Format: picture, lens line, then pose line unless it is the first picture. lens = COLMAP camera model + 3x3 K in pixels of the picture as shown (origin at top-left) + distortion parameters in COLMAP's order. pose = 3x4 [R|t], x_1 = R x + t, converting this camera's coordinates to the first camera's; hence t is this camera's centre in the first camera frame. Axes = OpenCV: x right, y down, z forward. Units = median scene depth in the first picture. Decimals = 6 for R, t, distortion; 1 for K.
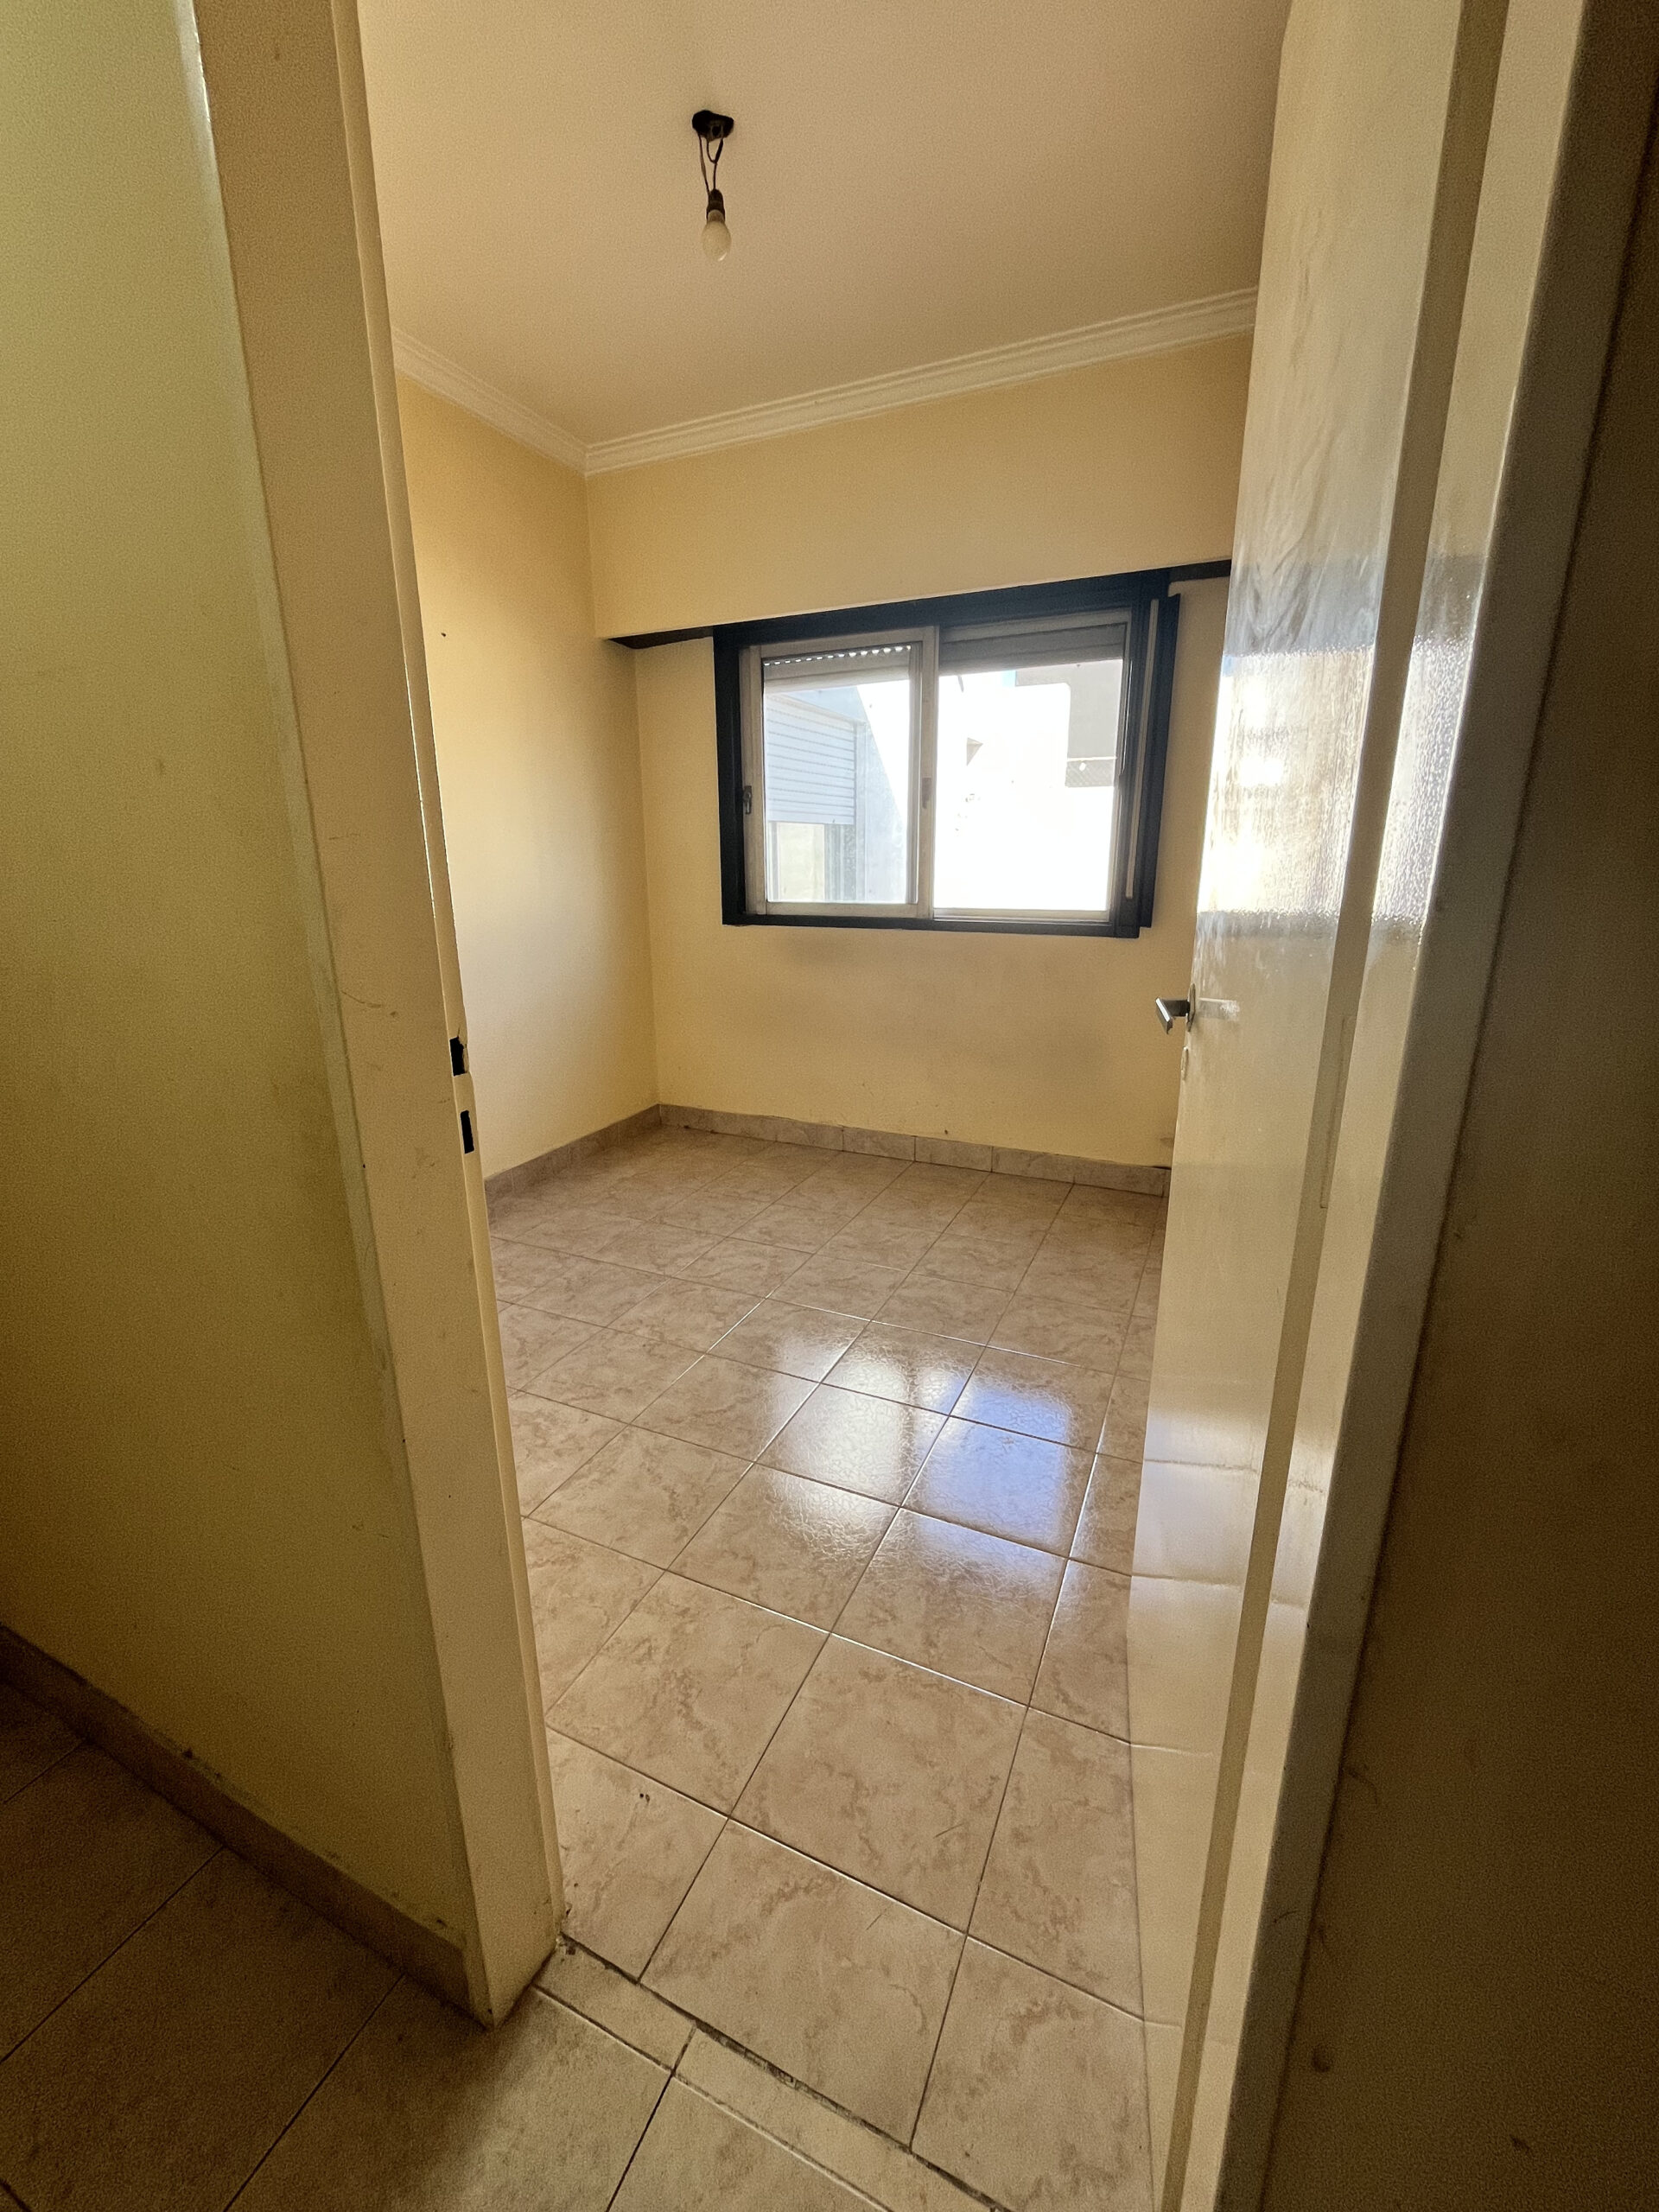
lens RADIAL K [[894.8, 0, 825.0], [0, 894.8, 1092.3], [0, 0, 1]] dist [-0.001923, 0.000540]
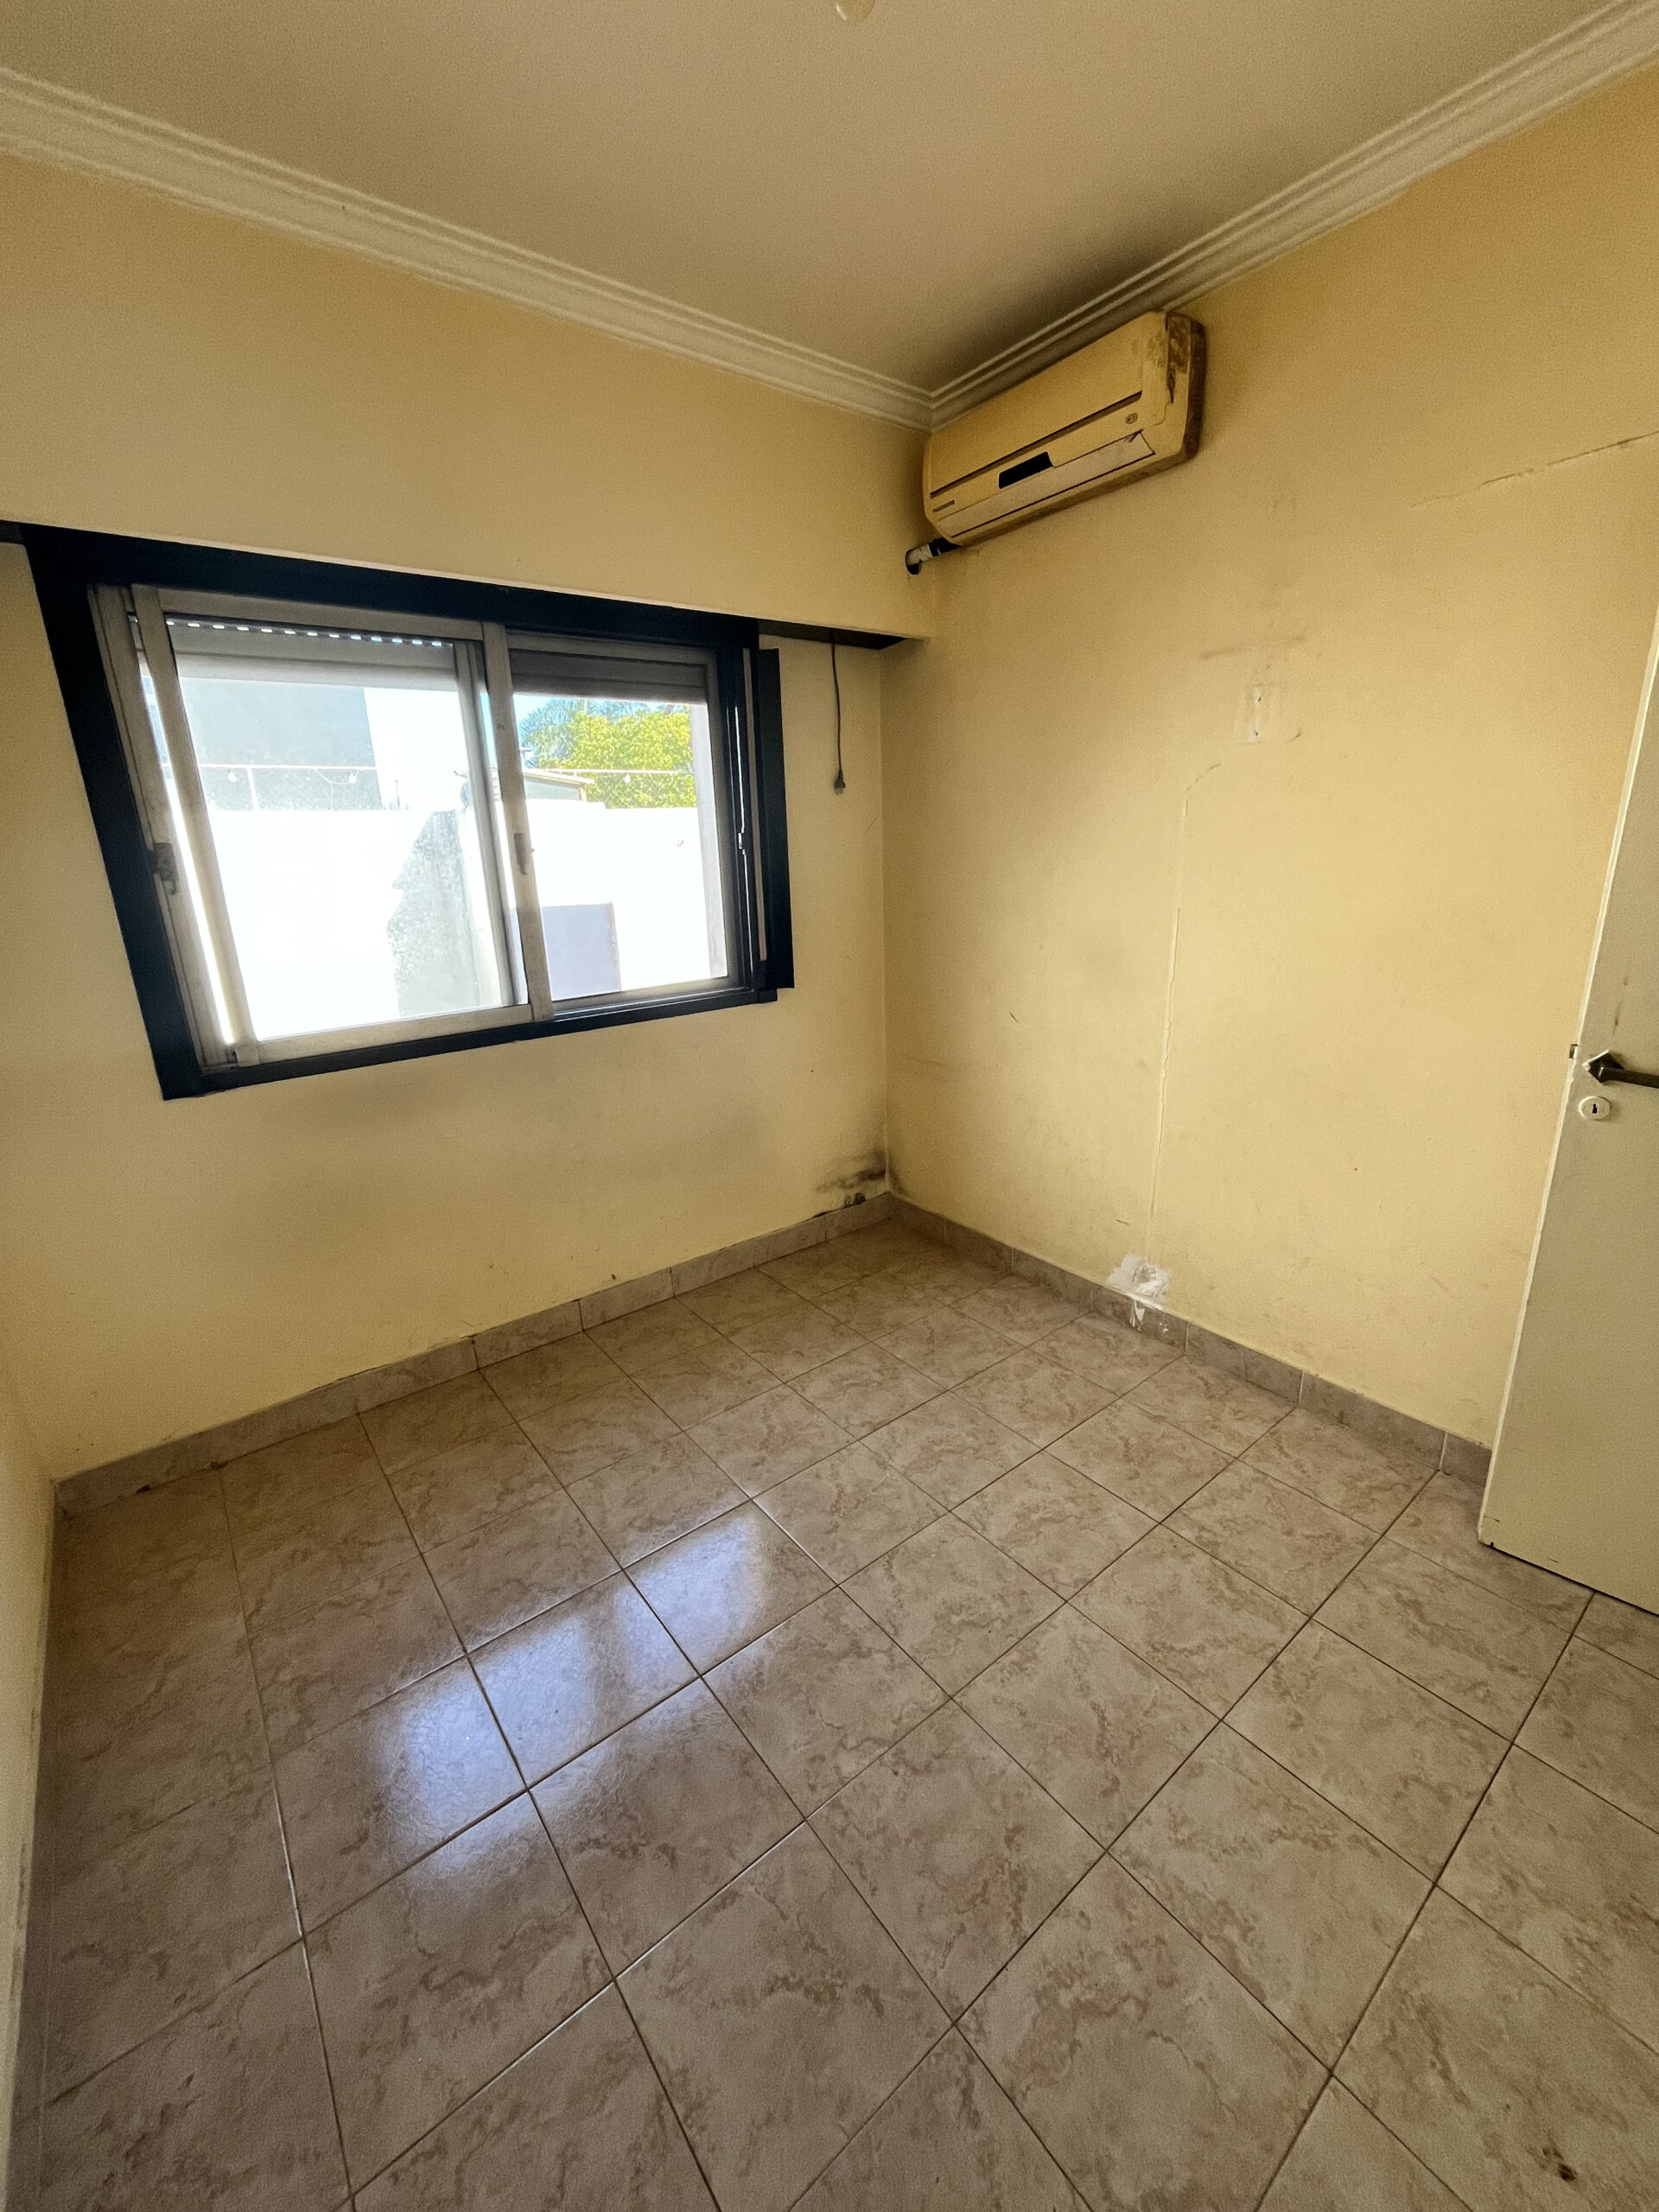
lens RADIAL K [[894.8, 0, 832.2], [0, 894.8, 1095.3], [0, 0, 1]] dist [-0.001923, 0.000540]
pose [[0.457996, -0.260503, 0.849928, -0.443576], [0.258863, 0.953747, 0.152831, -0.195832], [-0.850429, 0.150019, 0.504246, 0.454084]]
